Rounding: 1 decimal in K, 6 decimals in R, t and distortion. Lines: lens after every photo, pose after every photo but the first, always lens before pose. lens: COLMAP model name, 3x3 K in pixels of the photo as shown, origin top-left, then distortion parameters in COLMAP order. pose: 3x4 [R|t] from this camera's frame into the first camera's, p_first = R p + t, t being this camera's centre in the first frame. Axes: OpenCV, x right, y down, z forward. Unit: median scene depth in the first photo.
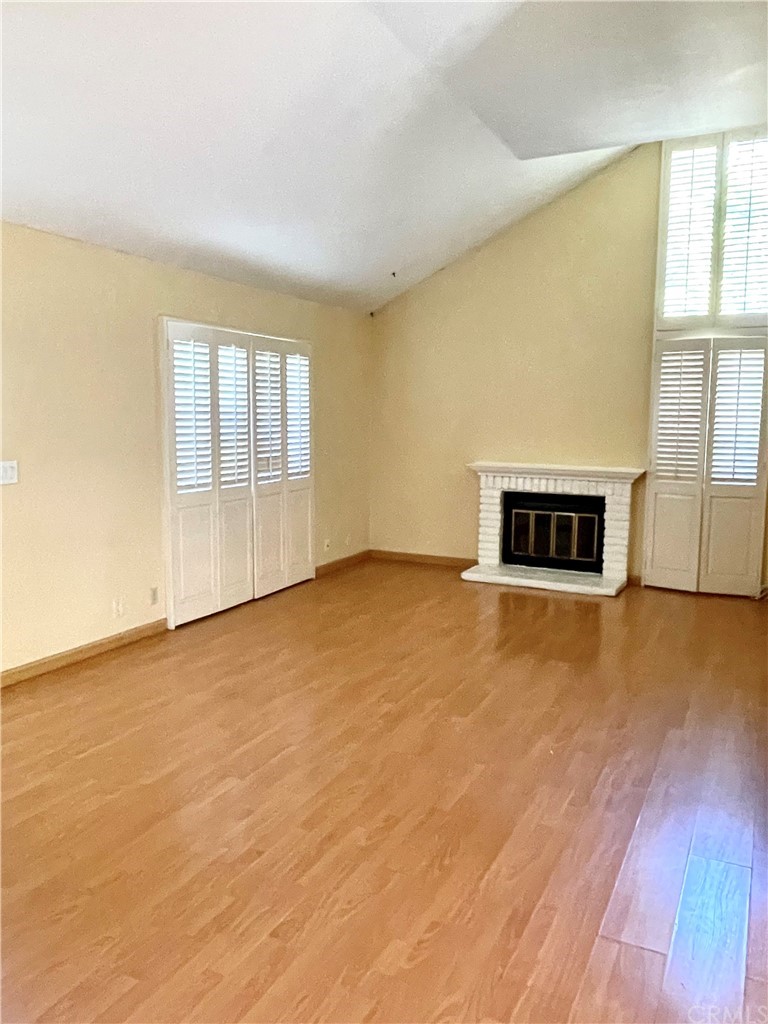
lens RADIAL K [[767.2, 0, 380.7], [0, 767.2, 502.9], [0, 0, 1]] dist [0.038071, -0.047667]
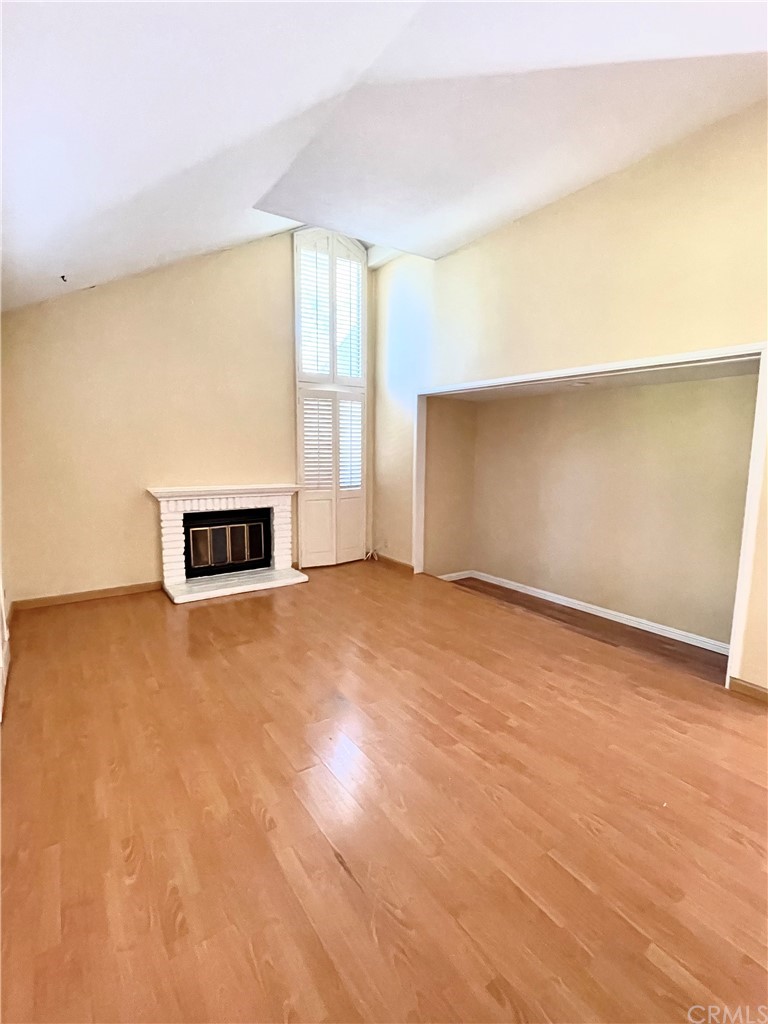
lens RADIAL K [[469.0, 0, 384.0], [0, 469.0, 512.0], [0, 0, 1]] dist [-0.001165, -0.000169]
pose [[0.477668, -0.124763, 0.869636, -0.311233], [0.093481, 0.991463, 0.090895, -0.056270], [-0.873553, 0.037877, 0.485253, 0.474775]]
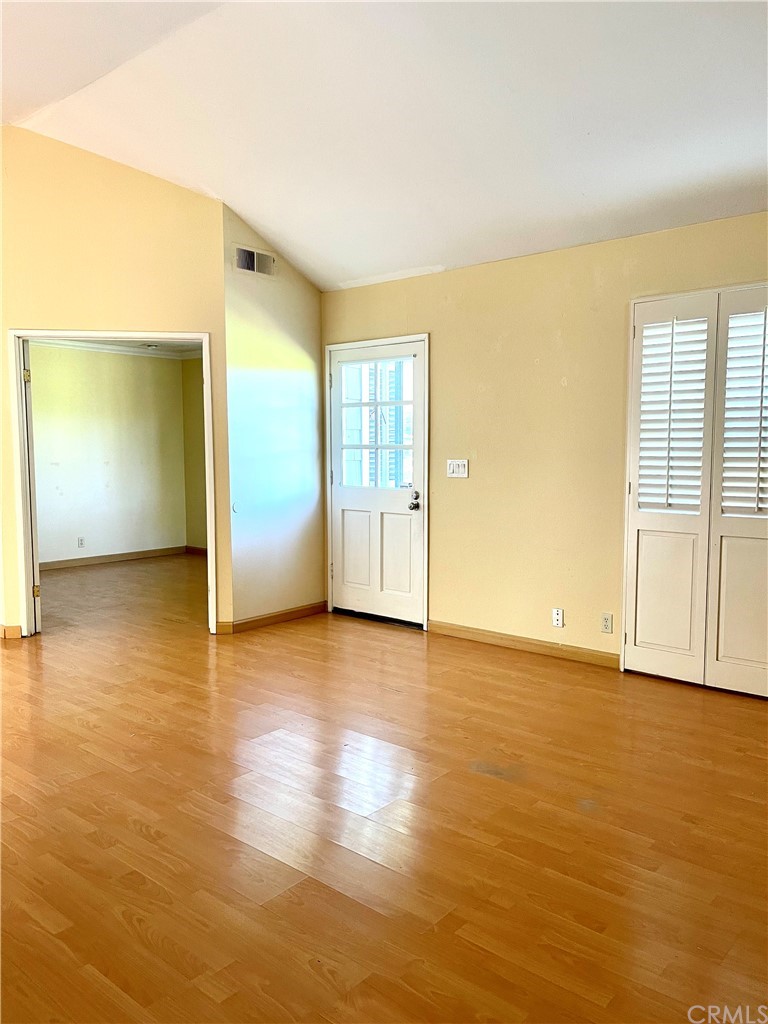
lens RADIAL K [[767.2, 0, 380.7], [0, 767.2, 502.9], [0, 0, 1]] dist [0.038071, -0.047667]
pose [[-0.239907, 0.064477, -0.968652, 0.483222], [-0.109032, 0.989689, 0.092881, -0.054413], [0.964654, 0.127897, -0.230403, 0.740801]]
